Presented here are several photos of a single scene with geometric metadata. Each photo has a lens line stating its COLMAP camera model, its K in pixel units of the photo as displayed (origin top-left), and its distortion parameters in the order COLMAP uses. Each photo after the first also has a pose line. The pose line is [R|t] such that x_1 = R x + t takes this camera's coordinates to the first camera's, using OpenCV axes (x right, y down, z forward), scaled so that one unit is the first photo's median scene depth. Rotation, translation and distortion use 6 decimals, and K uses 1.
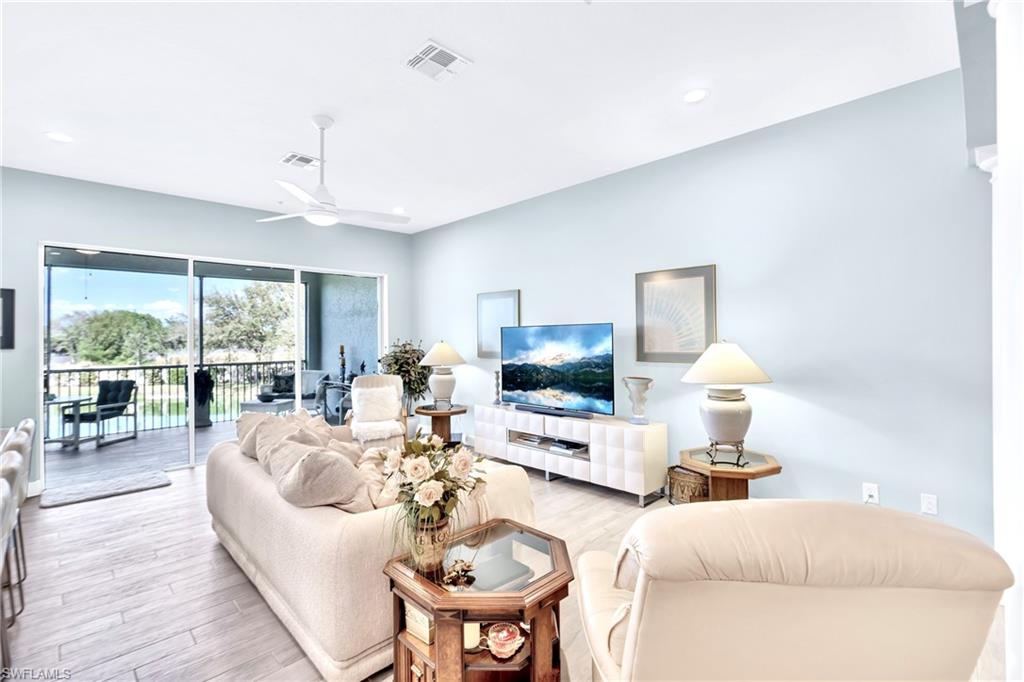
lens RADIAL K [[463.5, 0, 509.2], [0, 463.5, 333.6], [0, 0, 1]] dist [-0.007845, 0.002636]
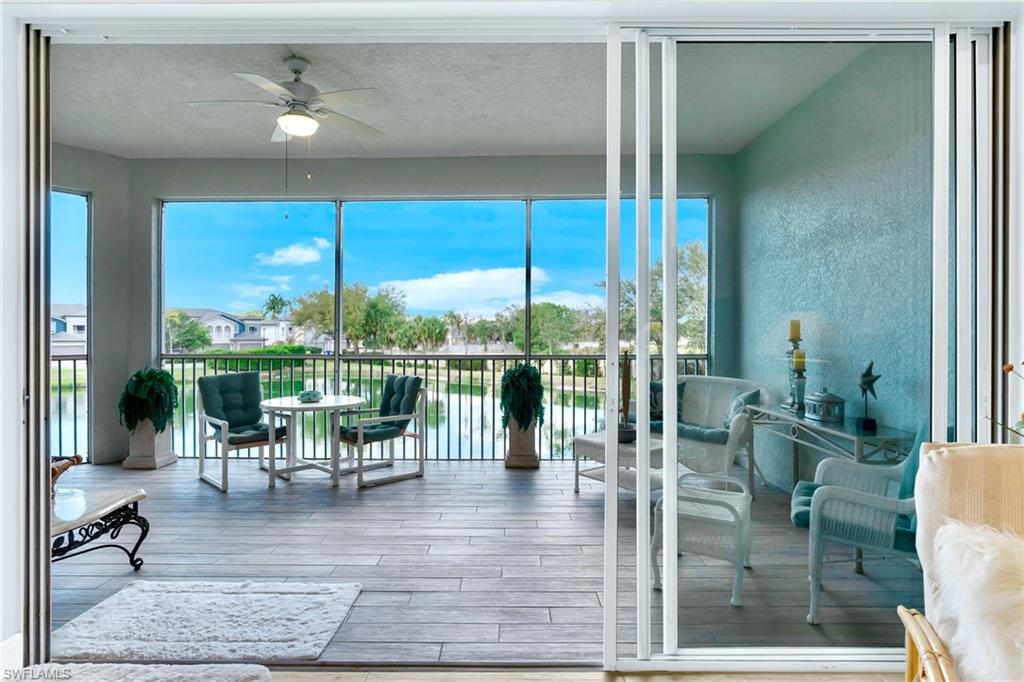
lens RADIAL K [[547.3, 0, 512.2], [0, 547.3, 334.7], [0, 0, 1]] dist [0.002539, 0.000147]
pose [[0.717623, 0.011631, -0.696334, -0.210386], [0.000192, 0.999857, 0.016899, 0.029714], [0.696432, -0.012261, 0.717518, 0.498825]]
